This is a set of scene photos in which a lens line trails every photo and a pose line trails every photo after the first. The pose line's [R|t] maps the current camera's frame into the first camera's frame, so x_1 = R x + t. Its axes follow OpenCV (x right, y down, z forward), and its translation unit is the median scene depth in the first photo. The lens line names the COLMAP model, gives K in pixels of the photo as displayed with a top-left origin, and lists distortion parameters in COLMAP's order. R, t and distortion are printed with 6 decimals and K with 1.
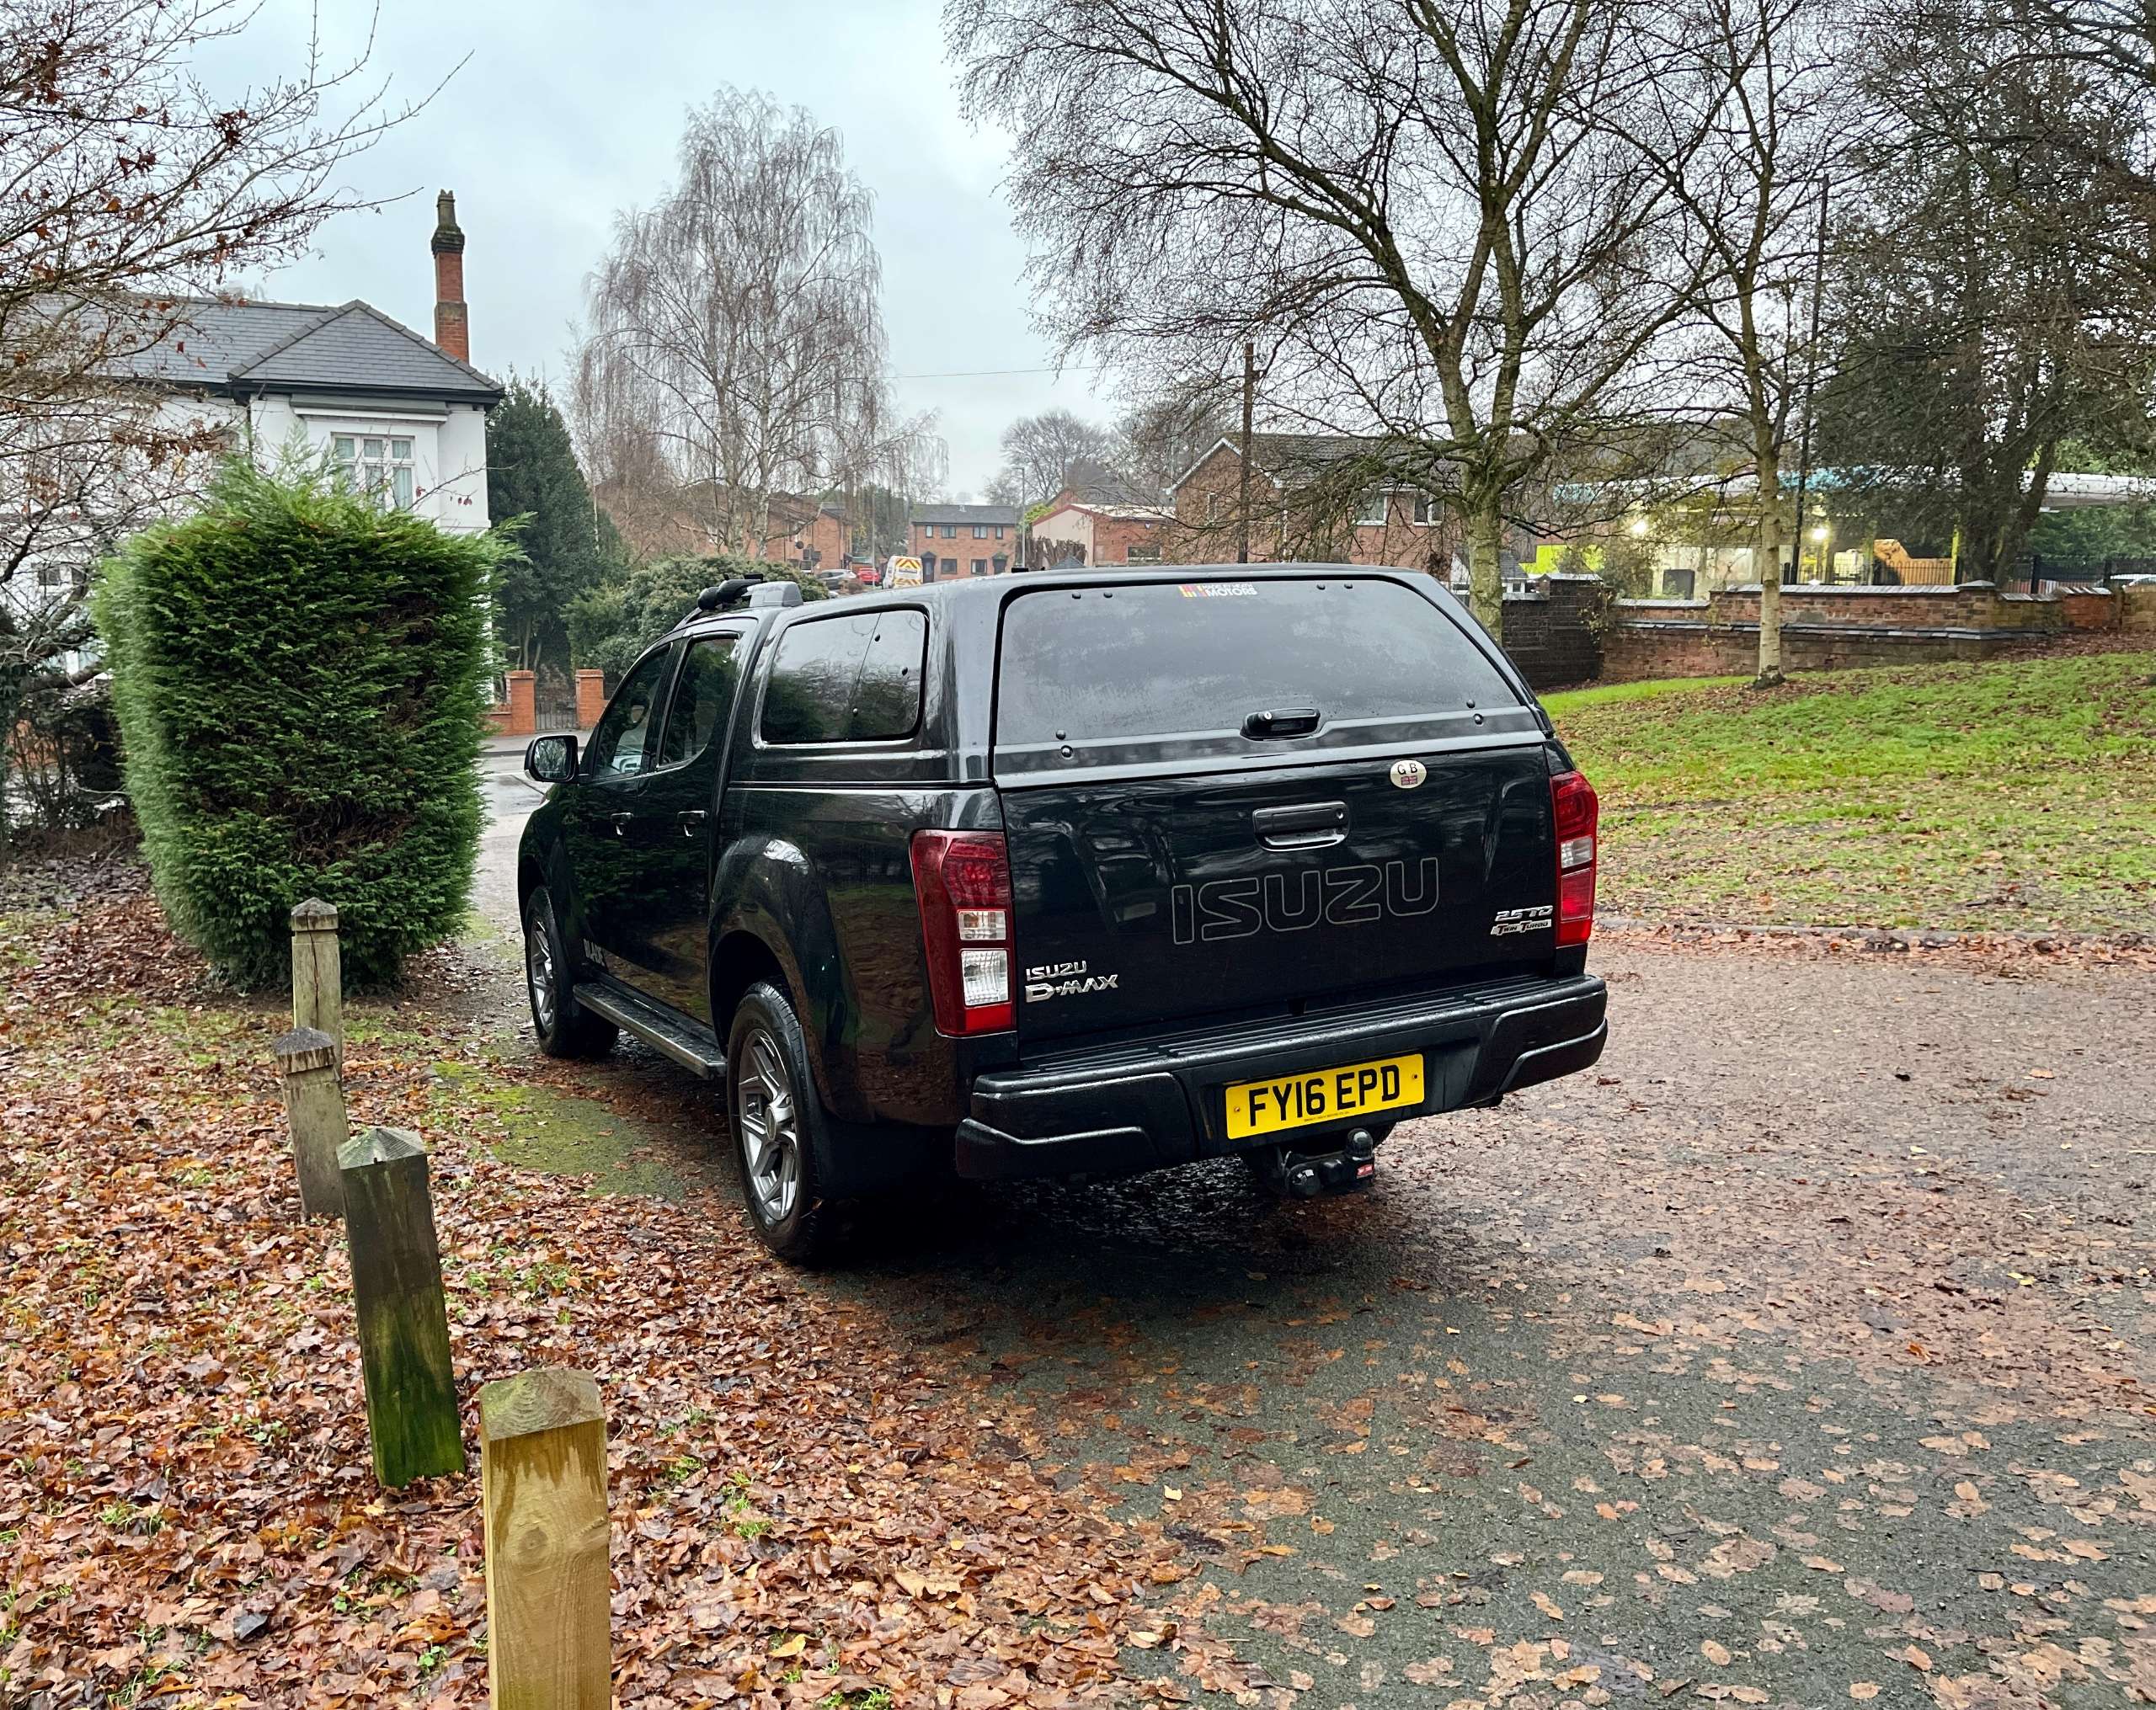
lens RADIAL K [[1711.2, 0, 1036.1], [0, 1711.2, 837.6], [0, 0, 1]] dist [0.108613, -0.138479]
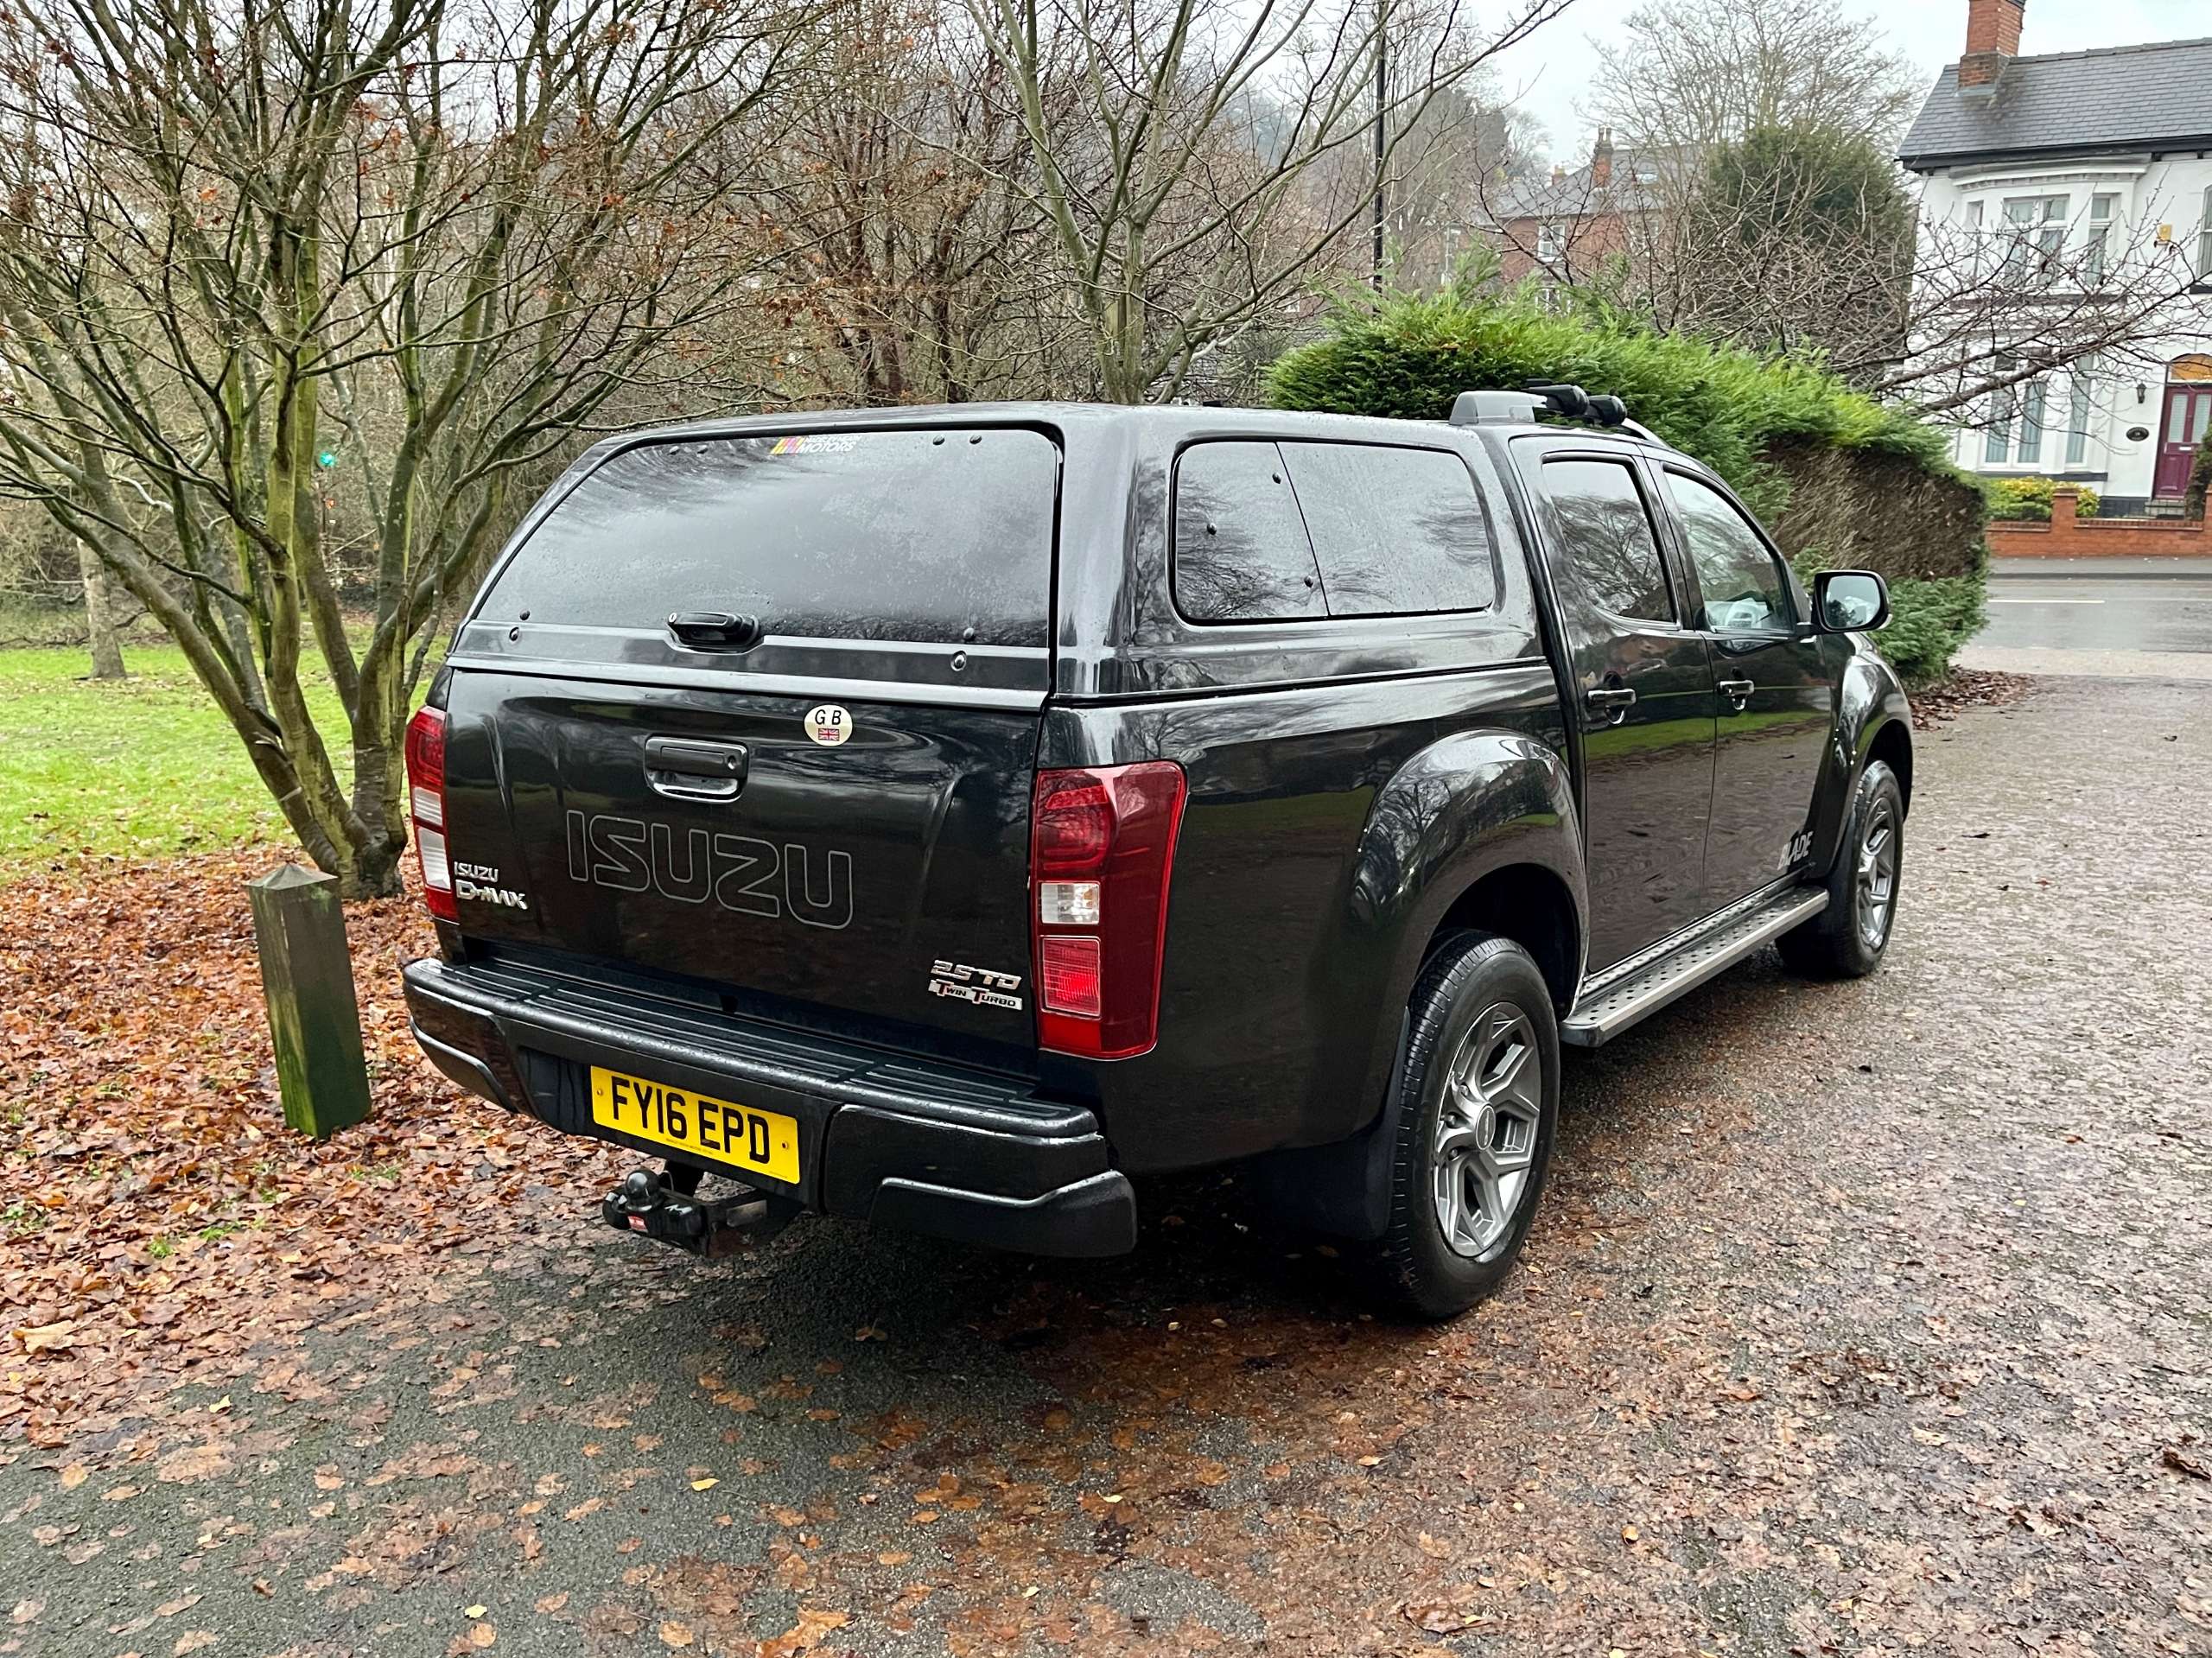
lens RADIAL K [[1678.6, 0, 1120.6], [0, 1678.6, 801.4], [0, 0, 1]] dist [0.096006, -0.117200]
pose [[0.486858, 0.196834, -0.851015, 0.854317], [-0.102062, 0.980425, 0.168377, -0.132847], [0.867498, 0.004880, 0.497416, 0.769962]]
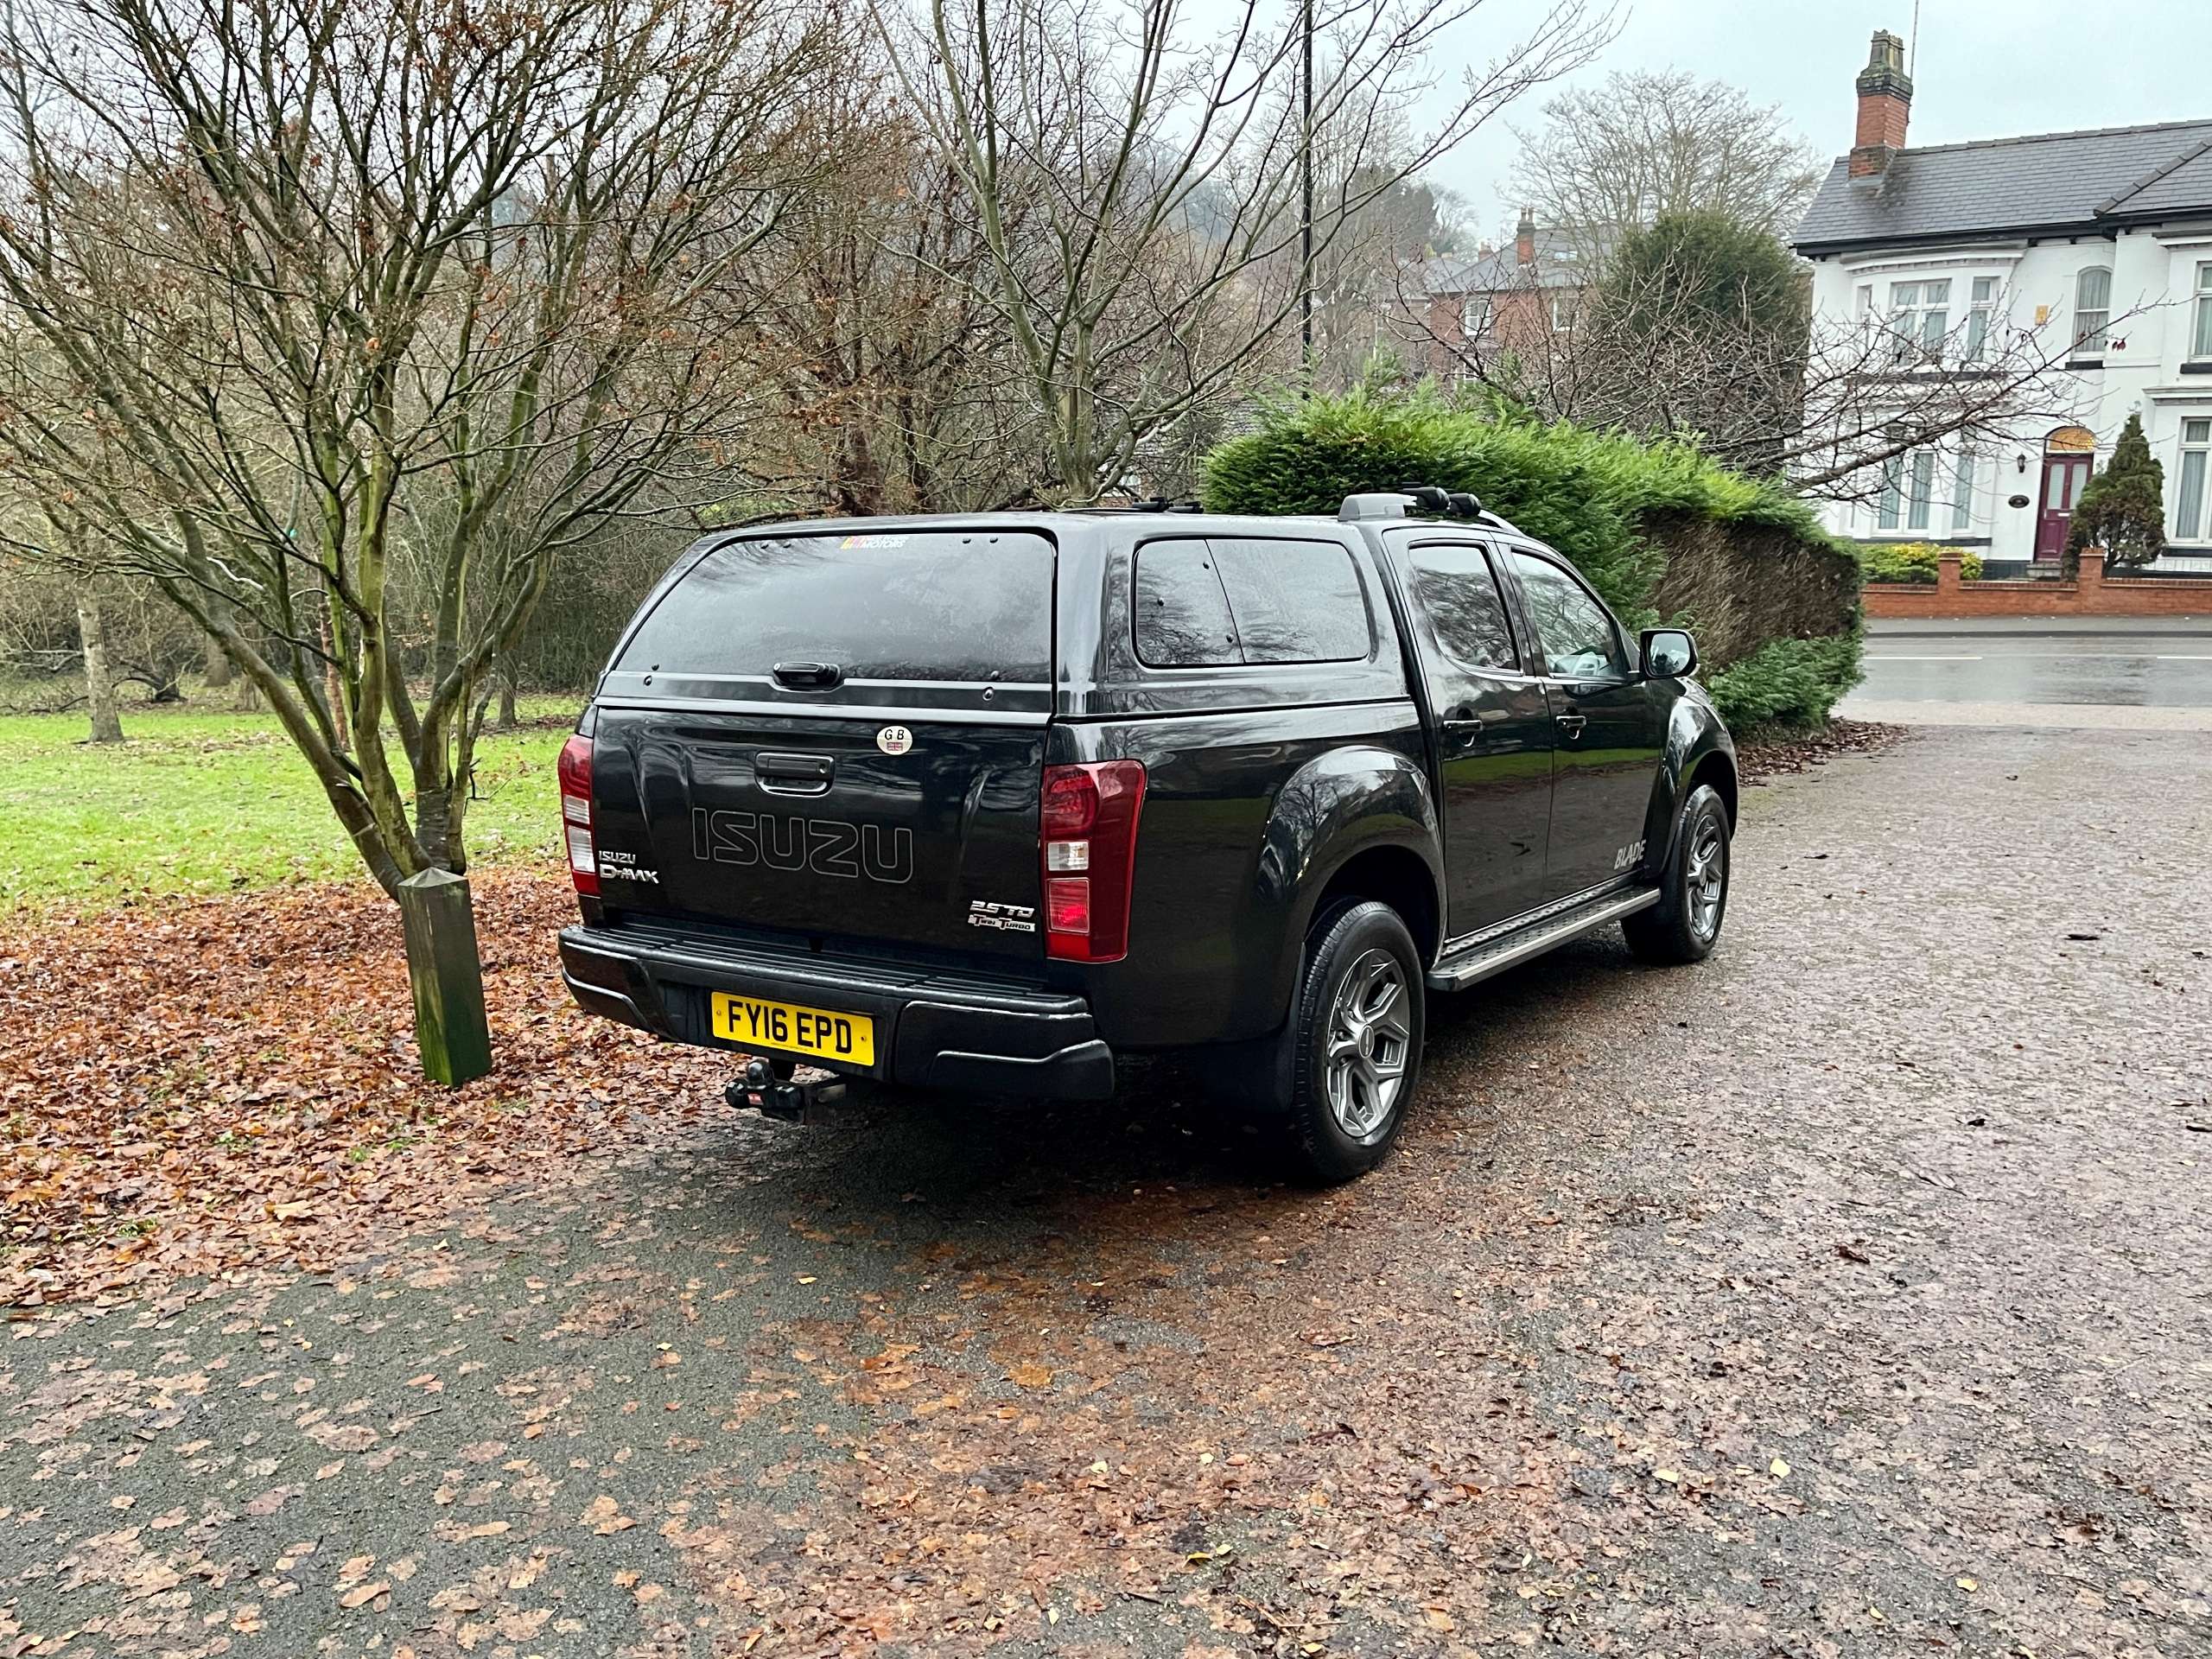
lens RADIAL K [[1680.7, 0, 1110.8], [0, 1680.7, 825.8], [0, 0, 1]] dist [0.096144, -0.129864]
pose [[0.511658, 0.172596, -0.841675, 1.100931], [-0.097125, 0.984955, 0.142934, -0.138658], [0.853682, 0.008614, 0.520724, 0.607642]]
